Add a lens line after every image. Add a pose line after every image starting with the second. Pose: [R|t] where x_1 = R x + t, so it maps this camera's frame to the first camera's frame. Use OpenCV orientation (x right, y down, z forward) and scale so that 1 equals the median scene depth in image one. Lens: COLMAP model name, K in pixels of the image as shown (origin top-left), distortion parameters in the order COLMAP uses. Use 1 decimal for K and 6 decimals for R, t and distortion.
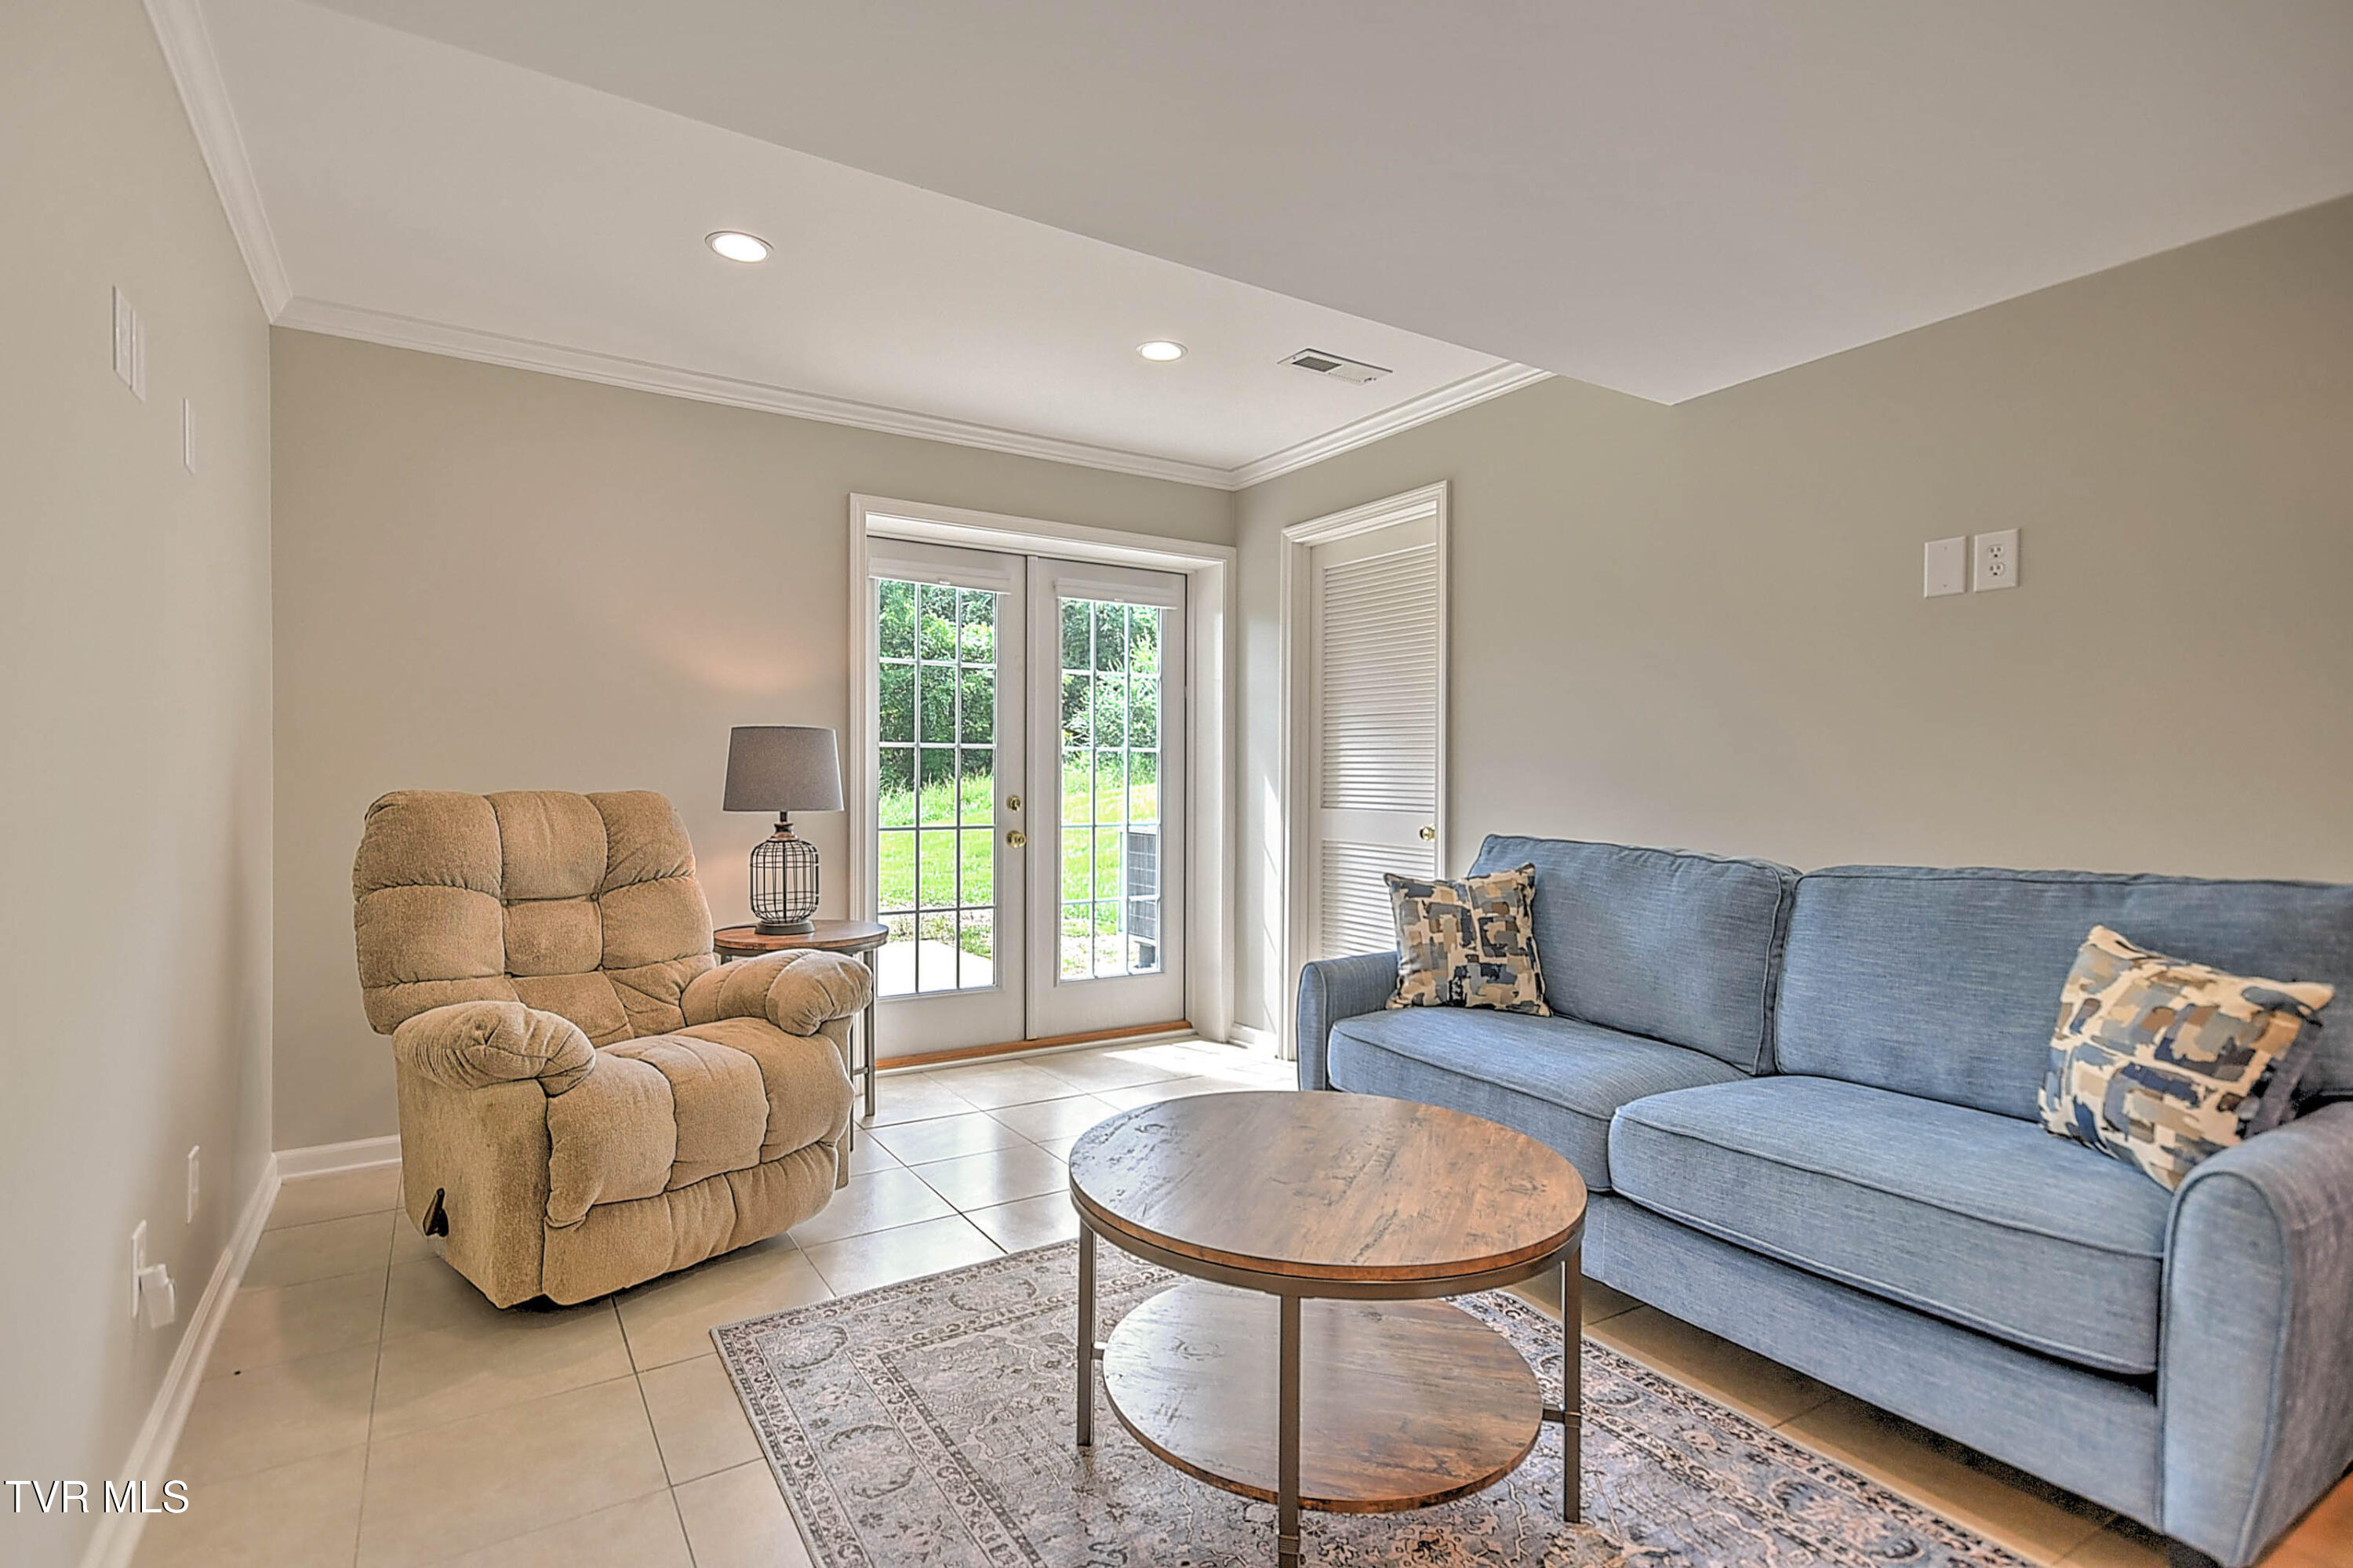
lens RADIAL K [[1111.5, 0, 1169.4], [0, 1111.5, 779.8], [0, 0, 1]] dist [0.011703, 0.000316]
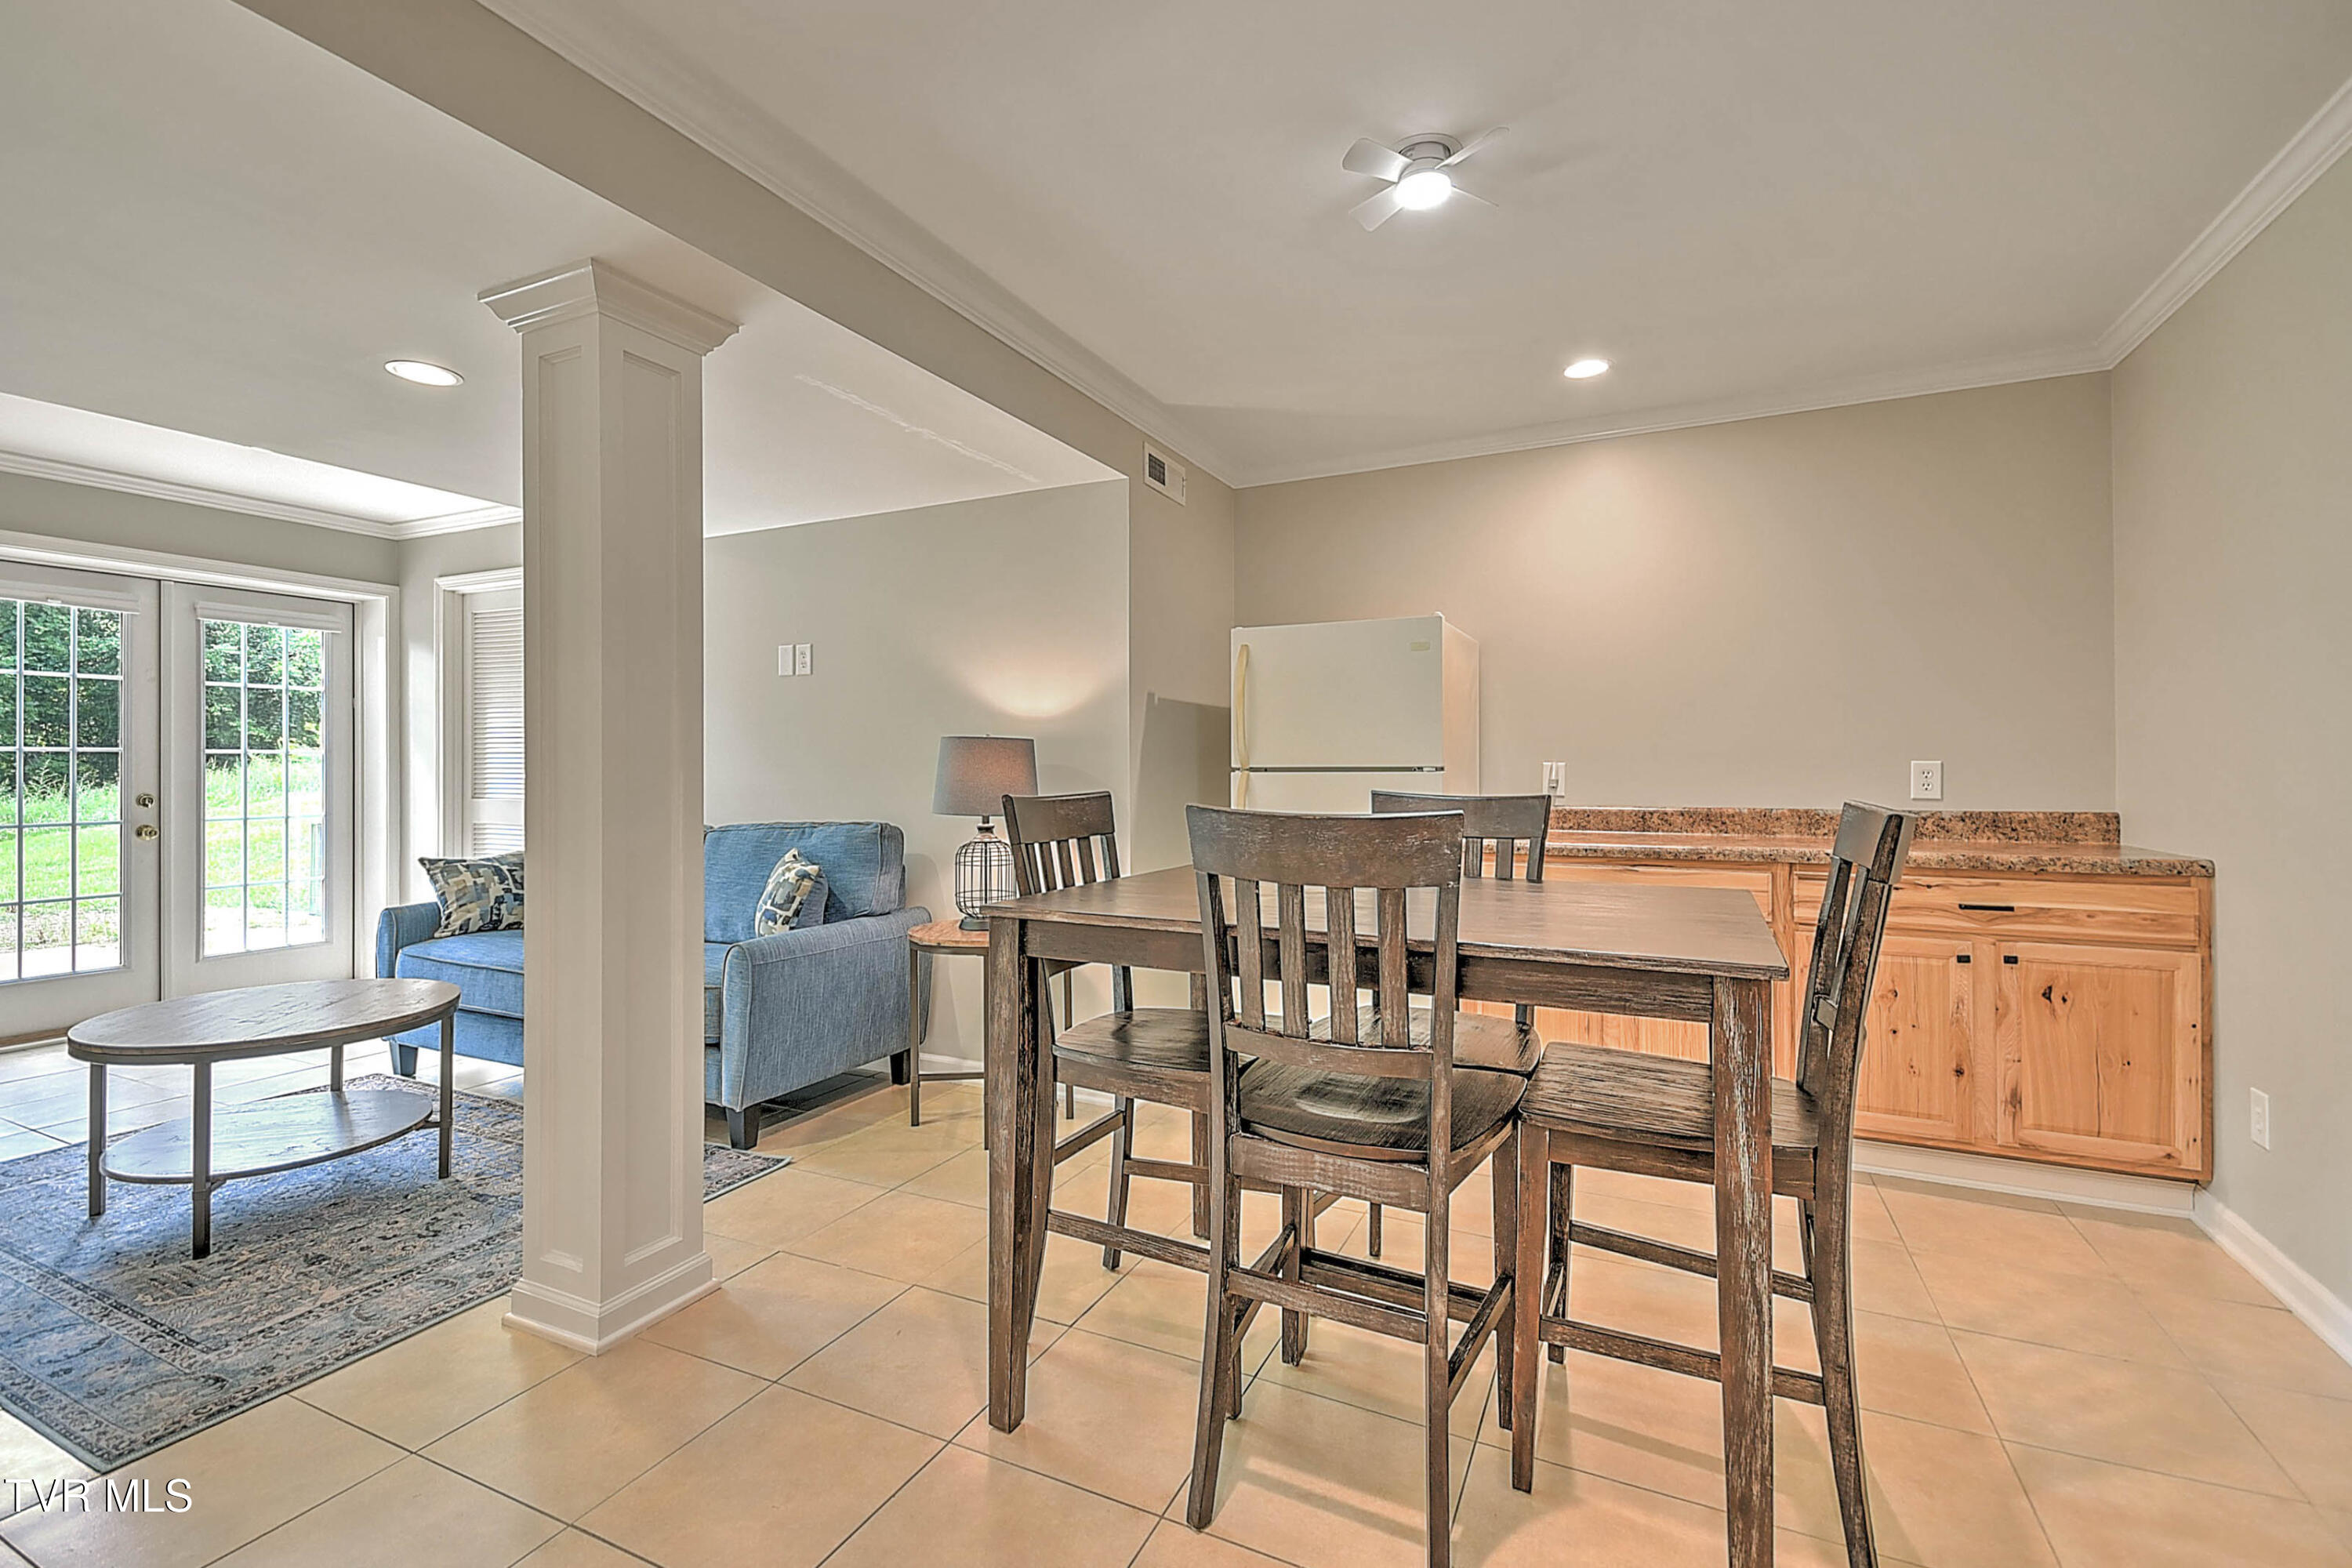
lens RADIAL K [[1028.6, 0, 1163.2], [0, 1028.6, 779.6], [0, 0, 1]] dist [0.010222, -0.001006]
pose [[0.852045, -0.007576, 0.523414, 0.192466], [0.005127, 0.999968, 0.006128, -0.001070], [-0.523444, -0.002538, 0.852056, -0.432481]]
